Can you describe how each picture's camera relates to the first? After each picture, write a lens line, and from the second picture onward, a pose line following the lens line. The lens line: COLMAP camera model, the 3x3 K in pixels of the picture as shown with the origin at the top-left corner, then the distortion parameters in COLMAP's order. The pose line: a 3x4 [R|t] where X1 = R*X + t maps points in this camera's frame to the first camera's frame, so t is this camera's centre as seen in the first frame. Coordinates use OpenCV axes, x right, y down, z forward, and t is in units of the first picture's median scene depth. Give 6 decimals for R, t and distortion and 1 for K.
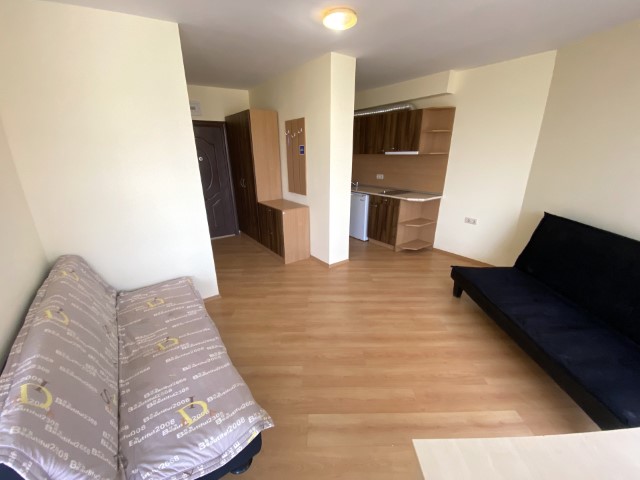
lens RADIAL K [[257.9, 0, 316.6], [0, 257.9, 245.9], [0, 0, 1]] dist [0.016862, -0.018600]
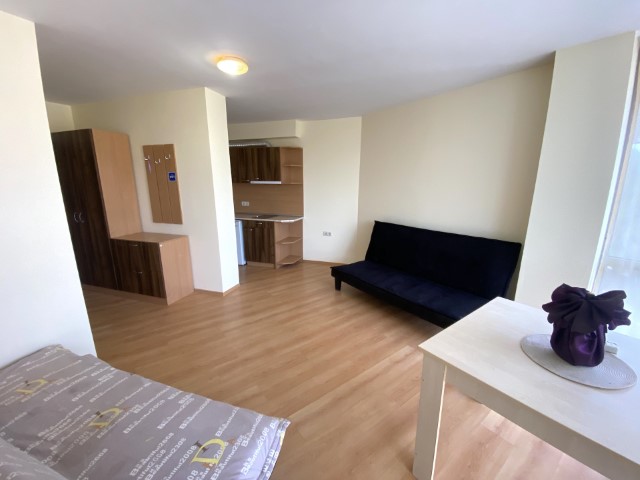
lens RADIAL K [[257.9, 0, 320.0], [0, 257.9, 244.9], [0, 0, 1]] dist [0.016862, -0.018600]
pose [[0.800620, -0.126780, 0.585606, -0.194293], [0.194903, 0.979310, -0.054450, 0.020975], [-0.566586, 0.157730, 0.808765, -0.013493]]
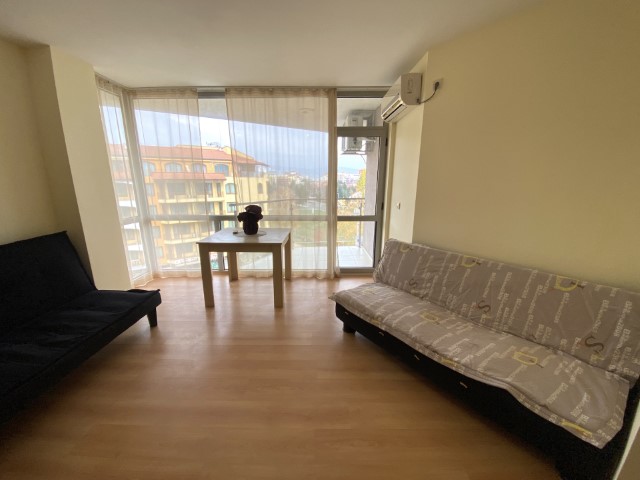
lens RADIAL K [[257.9, 0, 317.1], [0, 257.9, 244.1], [0, 0, 1]] dist [0.016862, -0.018600]
pose [[-0.999781, 0.005714, 0.020145, -0.040094], [0.015912, 0.832689, 0.553512, -0.241804], [-0.013612, 0.553711, -0.832598, 0.785177]]
